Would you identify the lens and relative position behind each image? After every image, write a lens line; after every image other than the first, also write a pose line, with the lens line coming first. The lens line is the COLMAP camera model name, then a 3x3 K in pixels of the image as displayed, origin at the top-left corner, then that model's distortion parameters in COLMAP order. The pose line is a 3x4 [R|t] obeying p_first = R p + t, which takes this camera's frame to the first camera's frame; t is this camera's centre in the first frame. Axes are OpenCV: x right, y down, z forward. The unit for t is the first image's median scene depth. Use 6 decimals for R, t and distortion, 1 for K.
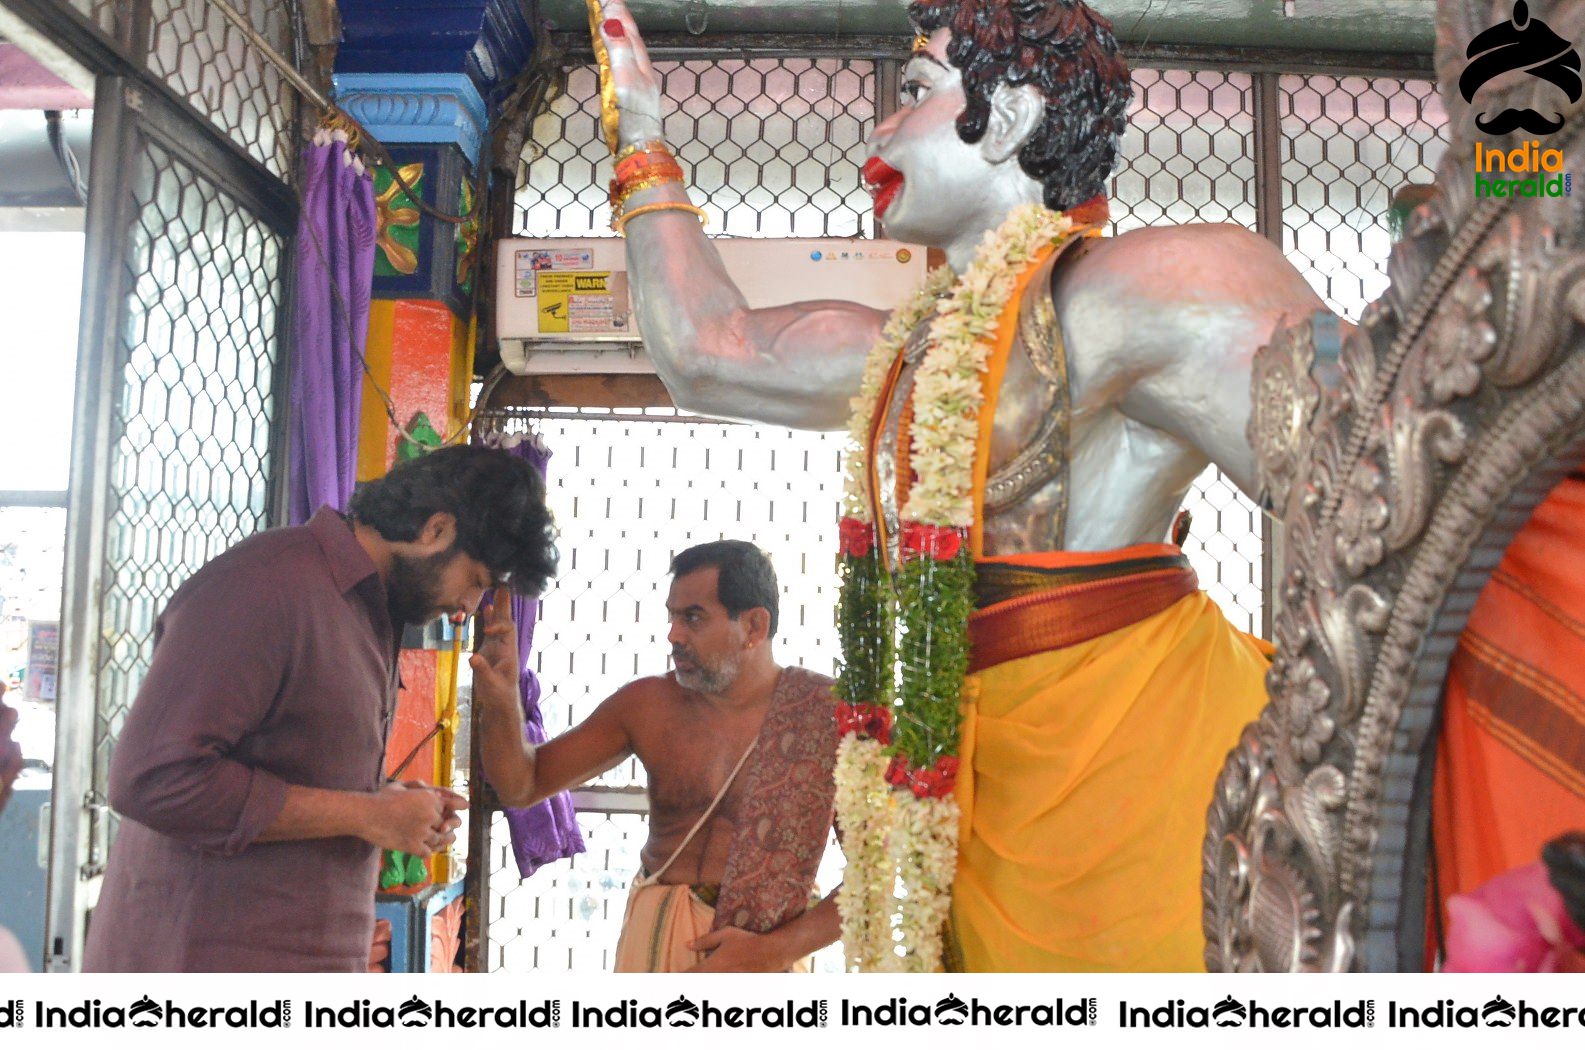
lens RADIAL K [[1250.9, 0, 794.3], [0, 1250.9, 531.3], [0, 0, 1]] dist [-0.157082, 0.128725]
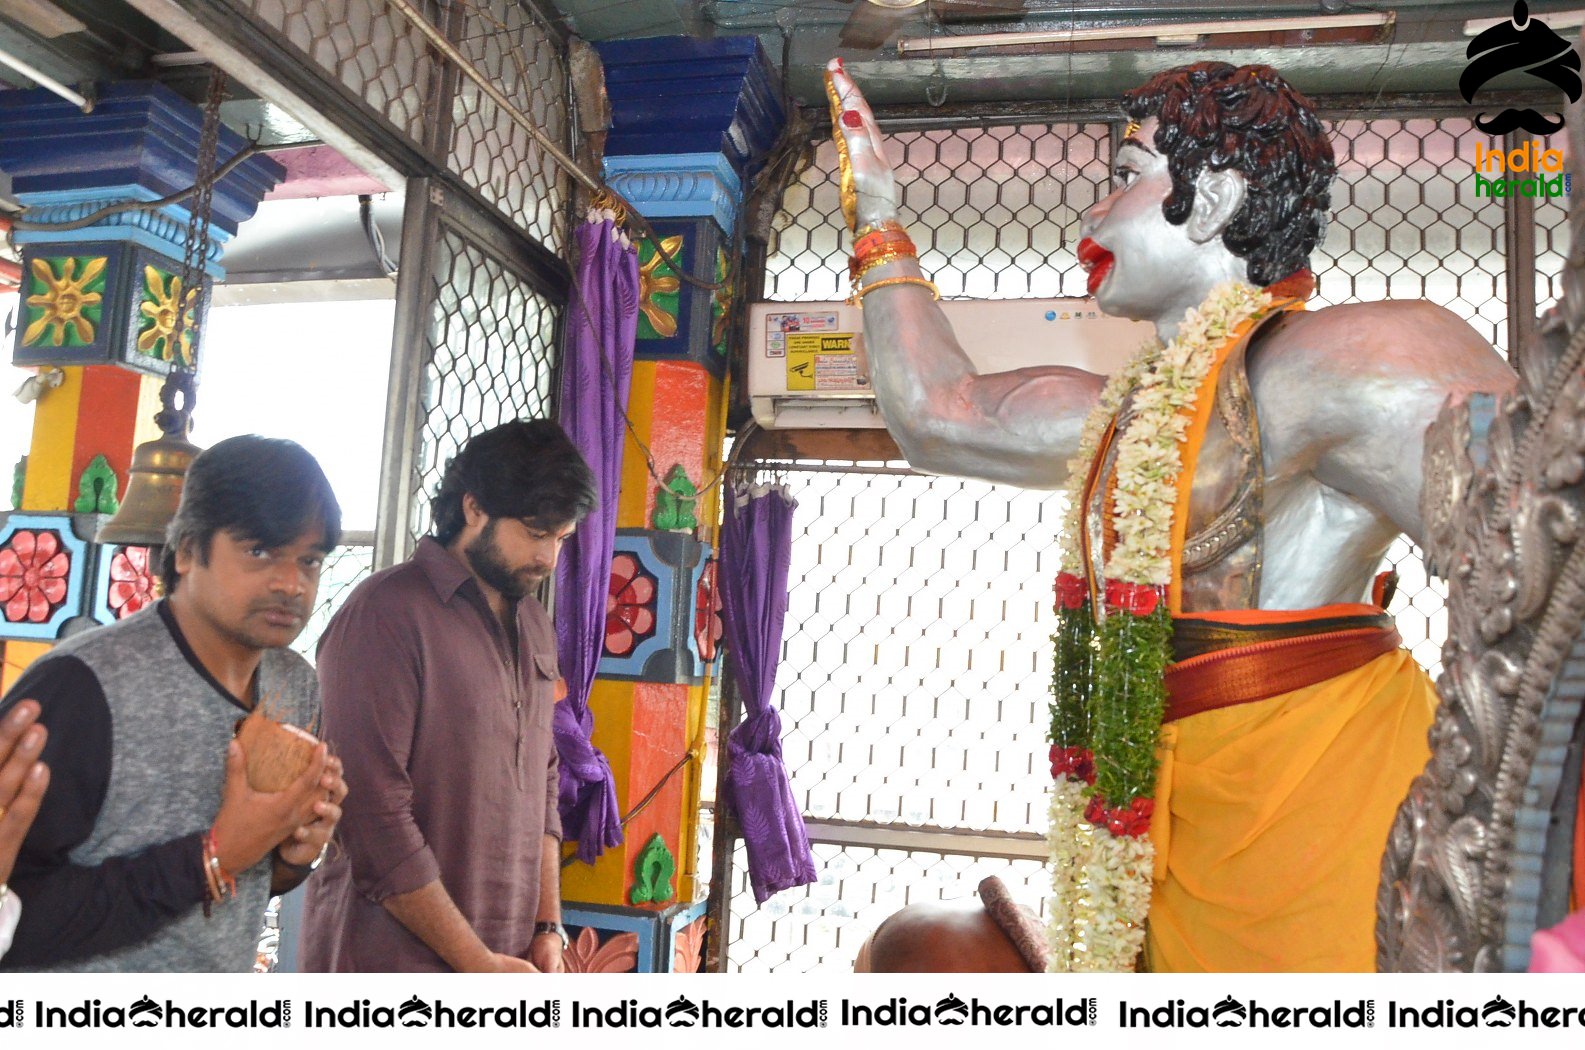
lens RADIAL K [[1248.3, 0, 792.7], [0, 1248.3, 530.9], [0, 0, 1]] dist [-0.157864, 0.126712]
pose [[0.979393, 0.011370, -0.201643, 0.031182], [-0.018301, 0.999303, -0.032541, -0.008200], [0.201132, 0.035561, 0.978918, -0.089116]]
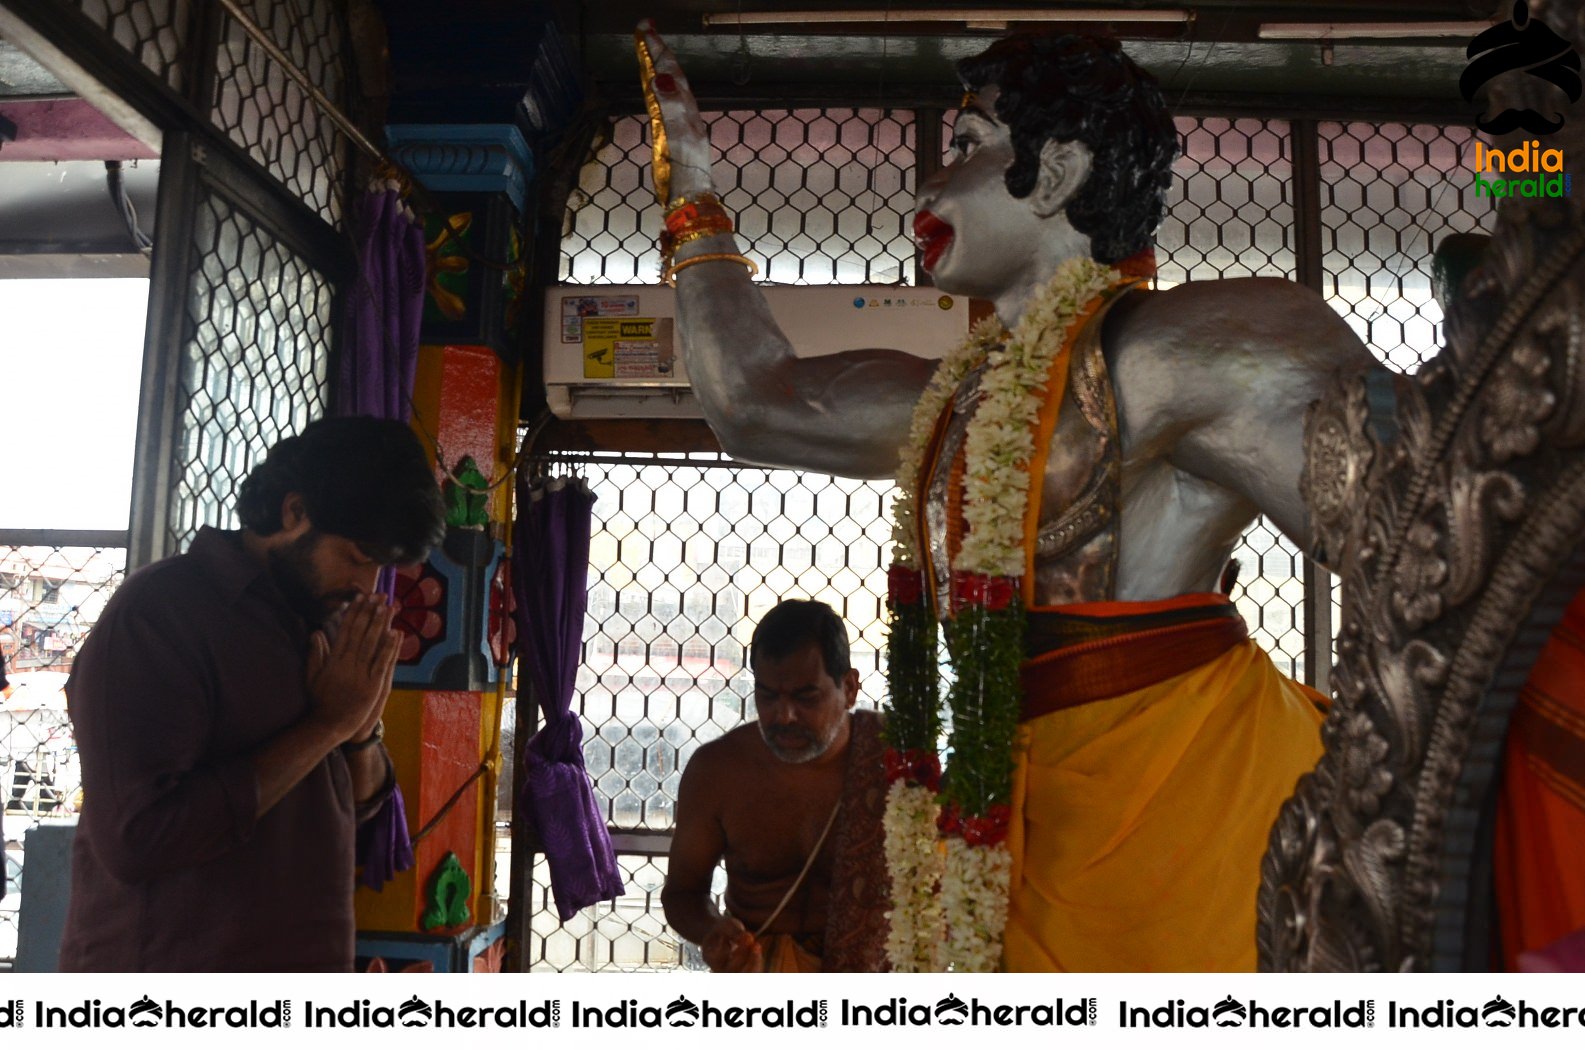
lens RADIAL K [[1251.0, 0, 792.7], [0, 1251.0, 529.8], [0, 0, 1]] dist [-0.156406, 0.125780]
pose [[0.999609, 0.002778, -0.027820, -0.013887], [-0.003710, 0.999431, -0.033519, -0.005895], [0.027711, 0.033610, 0.999051, -0.012014]]
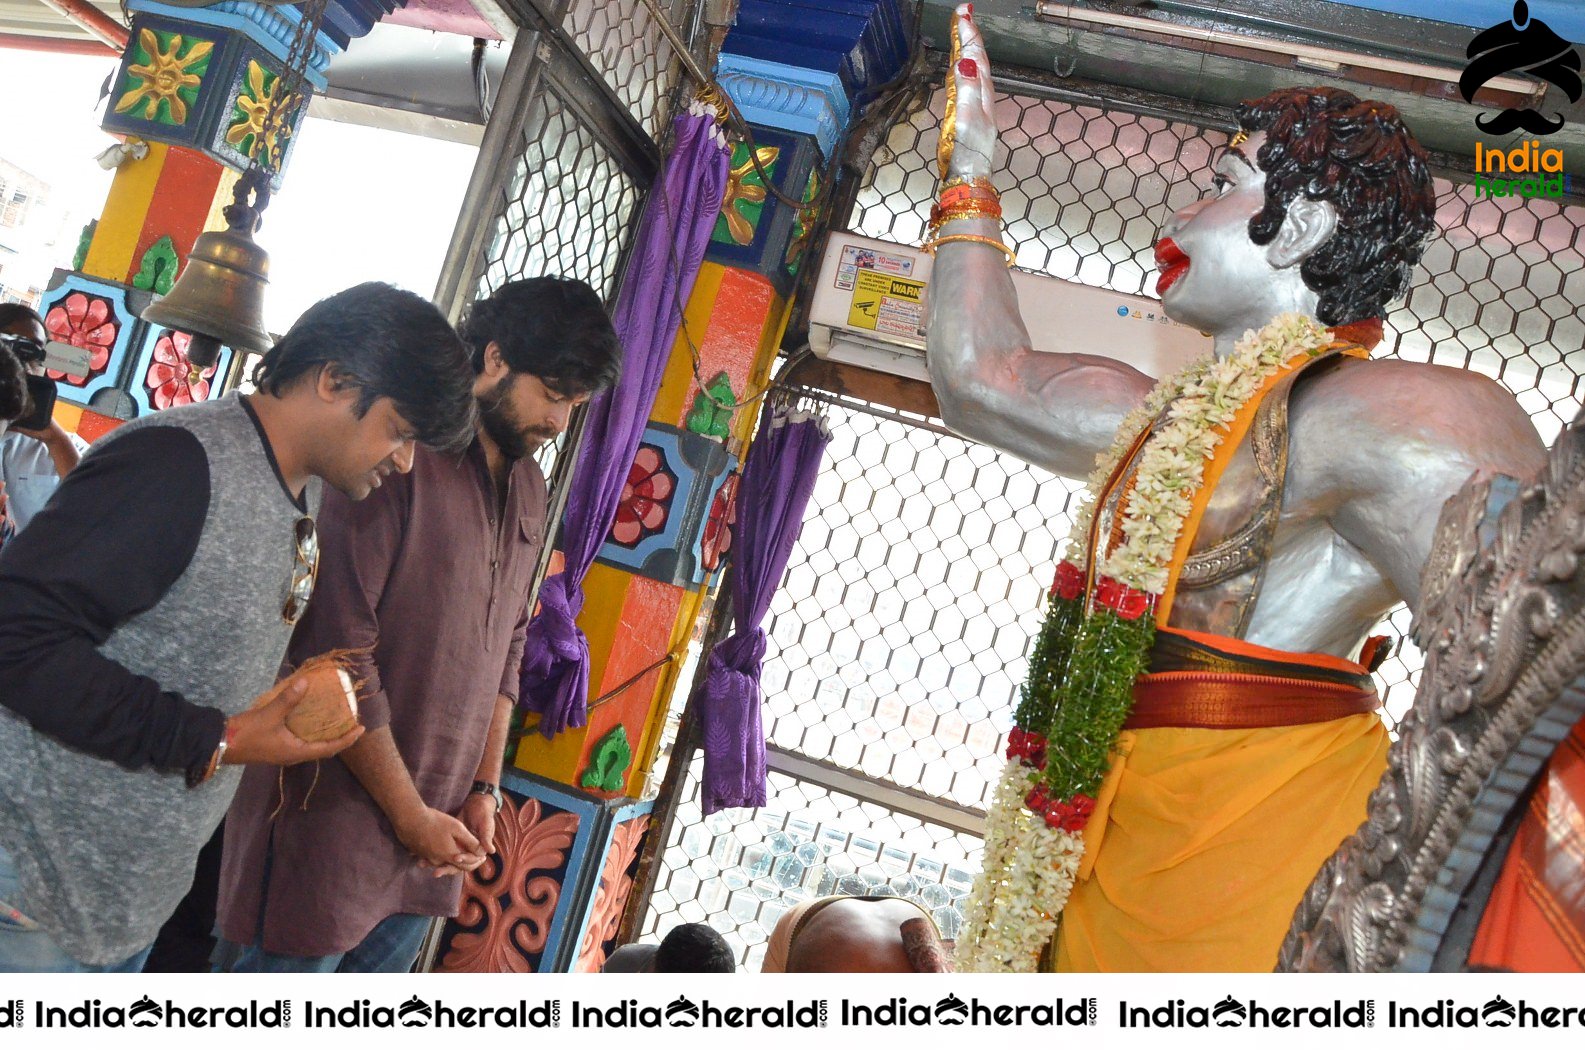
lens RADIAL K [[1249.2, 0, 792.2], [0, 1249.2, 532.8], [0, 0, 1]] dist [-0.158770, 0.131070]
pose [[0.944127, 0.245442, -0.219959, 0.051673], [-0.246112, 0.968924, 0.024795, -0.003583], [0.219209, 0.030725, 0.975194, -0.087164]]
